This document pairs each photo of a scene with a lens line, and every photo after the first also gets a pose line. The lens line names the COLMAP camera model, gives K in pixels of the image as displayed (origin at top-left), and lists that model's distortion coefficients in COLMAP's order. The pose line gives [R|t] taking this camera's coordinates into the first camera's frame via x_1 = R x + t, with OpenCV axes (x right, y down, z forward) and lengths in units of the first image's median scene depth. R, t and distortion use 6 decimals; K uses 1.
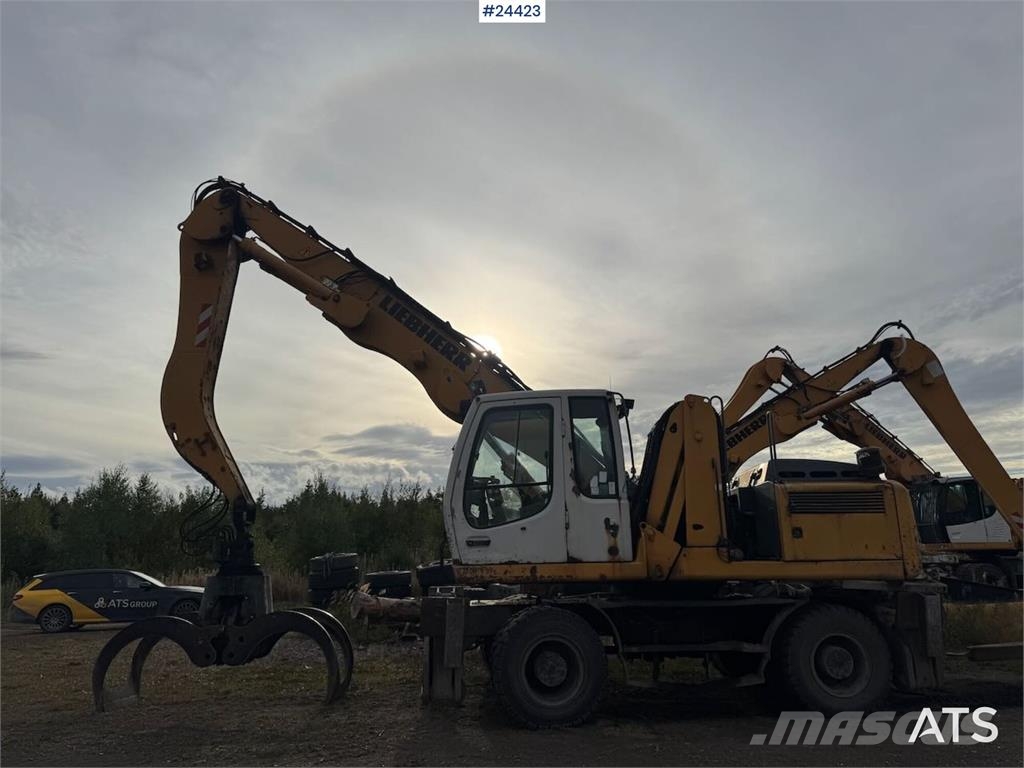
lens RADIAL K [[712.6, 0, 513.3], [0, 712.6, 389.0], [0, 0, 1]] dist [0.140474, -0.243144]
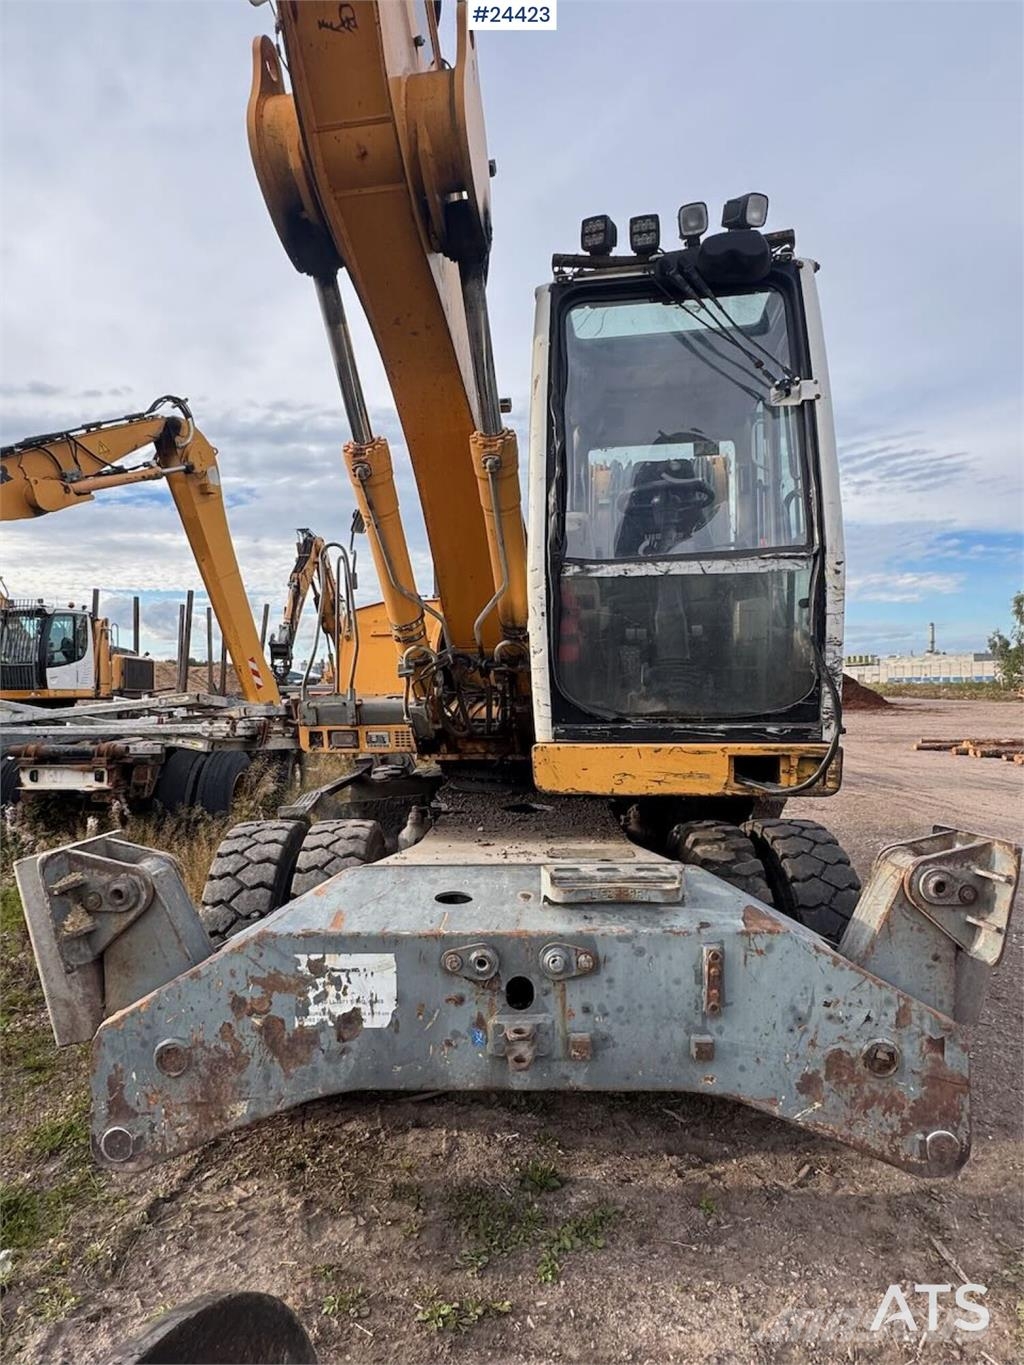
lens RADIAL K [[769.0, 0, 509.6], [0, 769.0, 673.7], [0, 0, 1]] dist [-0.001508, -0.000140]
pose [[0.112898, 0.034876, 0.992994, -0.441489], [-0.218114, 0.975877, -0.009477, 0.248571], [-0.969371, -0.215516, 0.117781, 1.101445]]
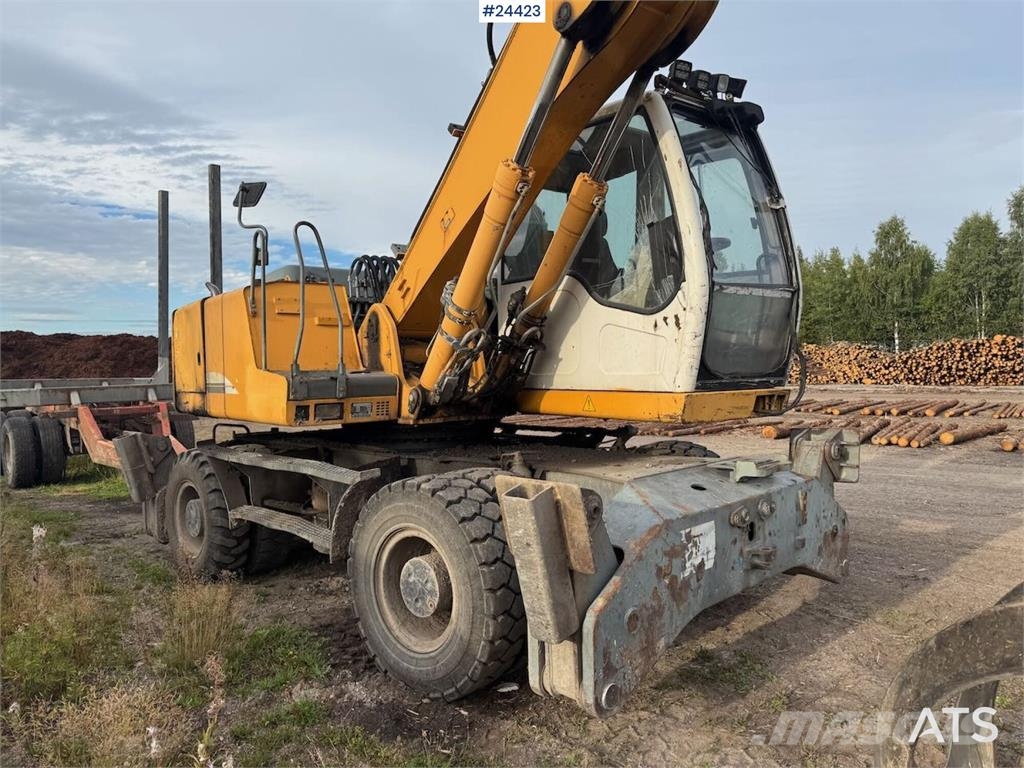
lens RADIAL K [[712.6, 0, 513.3], [0, 712.6, 389.0], [0, 0, 1]] dist [0.140474, -0.243144]
pose [[-0.651341, 0.006034, 0.758761, -0.406716], [-0.146421, 0.980175, -0.133486, 0.365052], [-0.744524, -0.198043, -0.637545, 1.576850]]
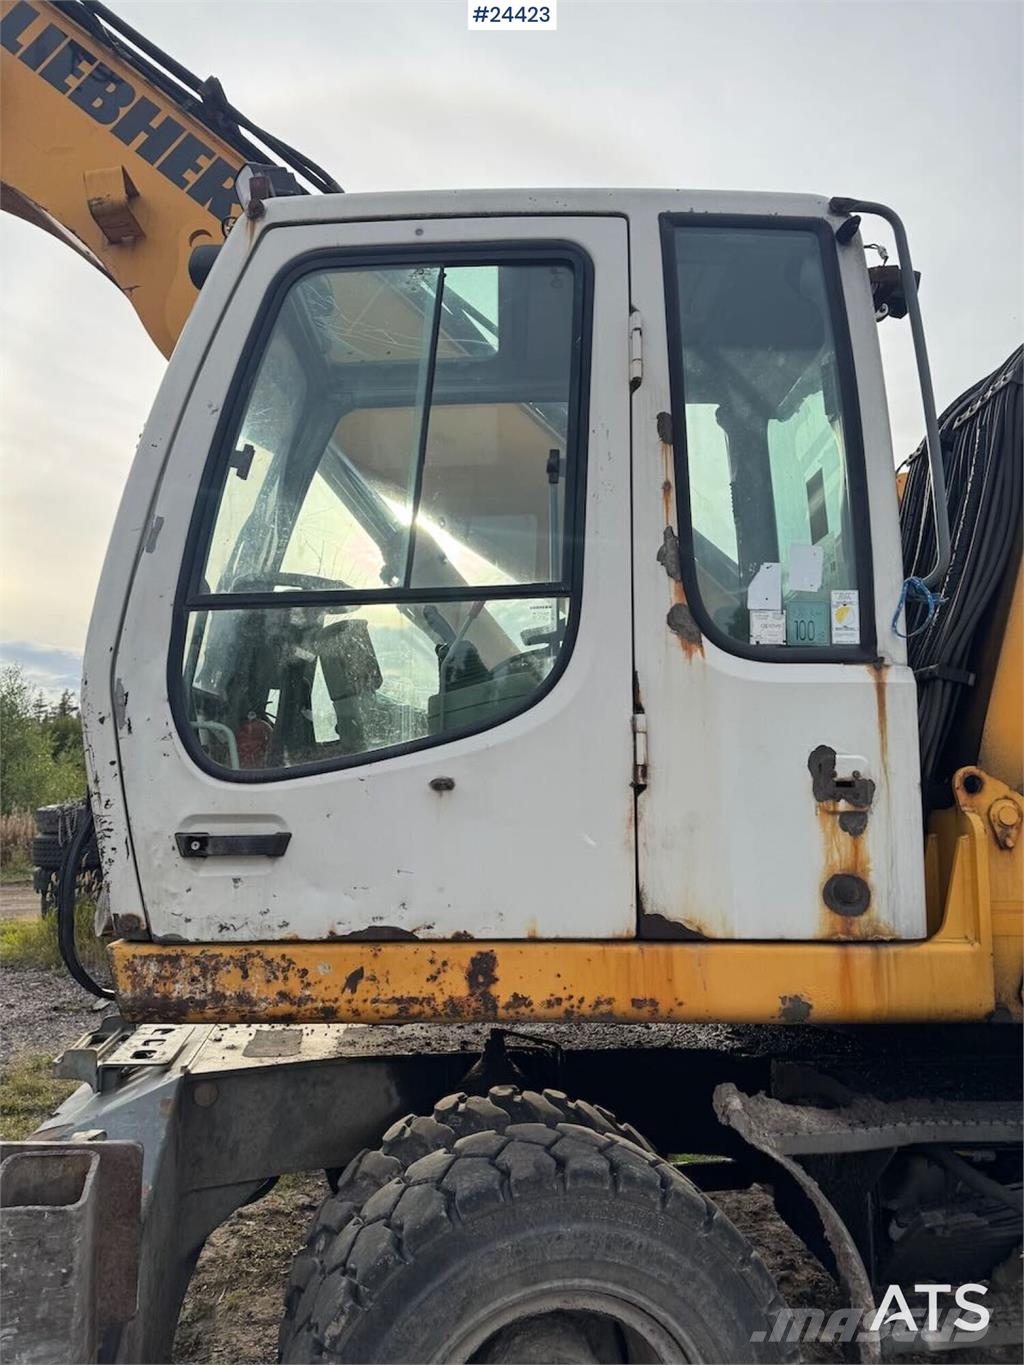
lens RADIAL K [[957.4, 0, 505.9], [0, 957.4, 695.6], [0, 0, 1]] dist [0.065200, -0.068813]
pose [[0.997862, 0.029615, 0.058258, 0.015609], [-0.036540, 0.991900, 0.121654, 0.130273], [-0.054184, -0.123523, 0.990861, 0.705997]]
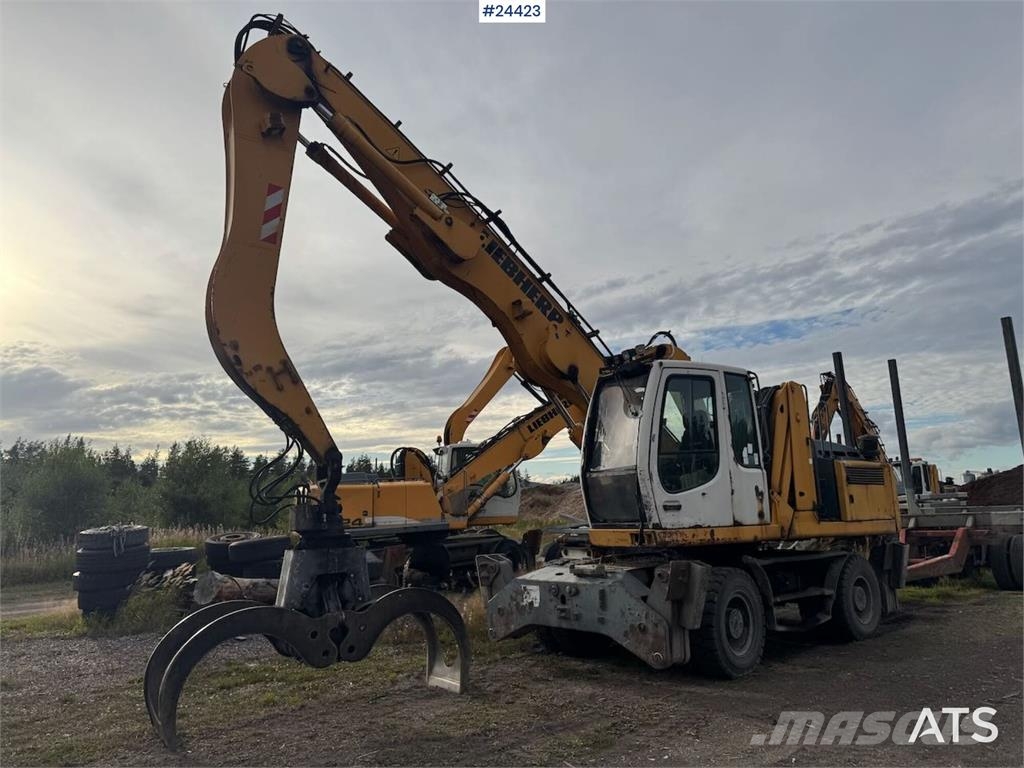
lens RADIAL K [[712.6, 0, 513.3], [0, 712.6, 389.0], [0, 0, 1]] dist [0.140474, -0.243144]
pose [[0.805682, 0.096466, 0.584441, -0.826485], [-0.119514, 0.992832, 0.000882, 0.075449], [-0.580166, -0.070560, 0.811436, 0.321977]]
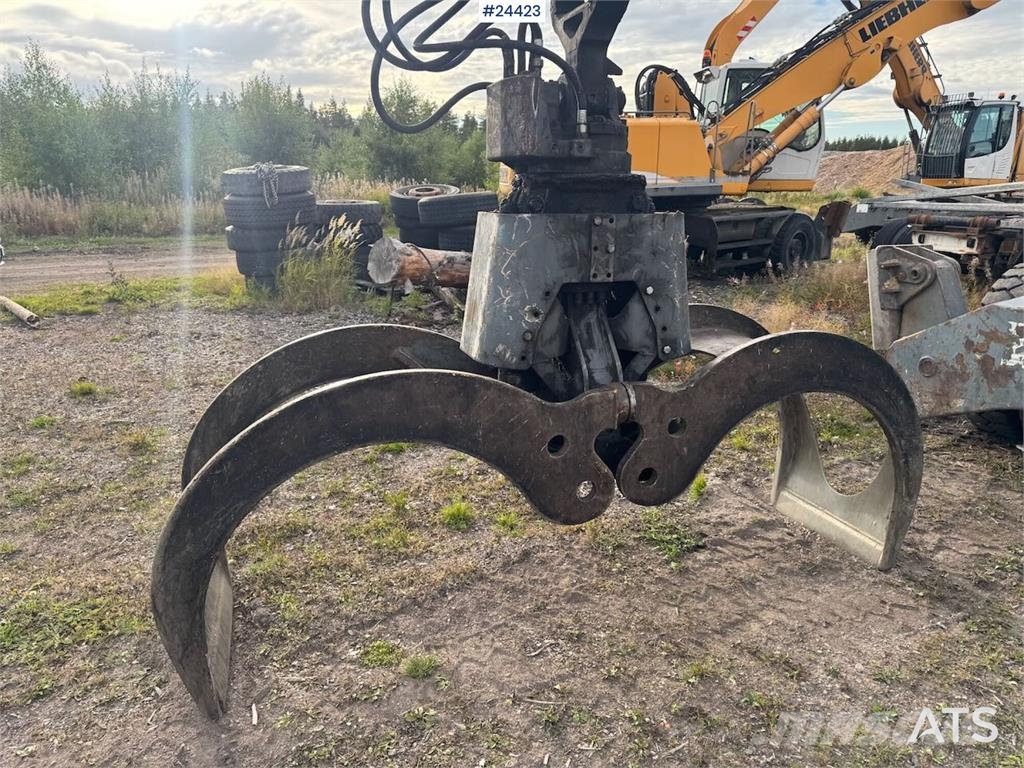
lens RADIAL K [[718.2, 0, 518.9], [0, 718.2, 387.3], [0, 0, 1]] dist [0.065200, -0.068813]
pose [[0.933713, -0.069558, 0.351199, -0.610904], [-0.107176, 0.881656, 0.459561, 0.228202], [-0.341603, -0.466738, 0.815759, 0.895587]]
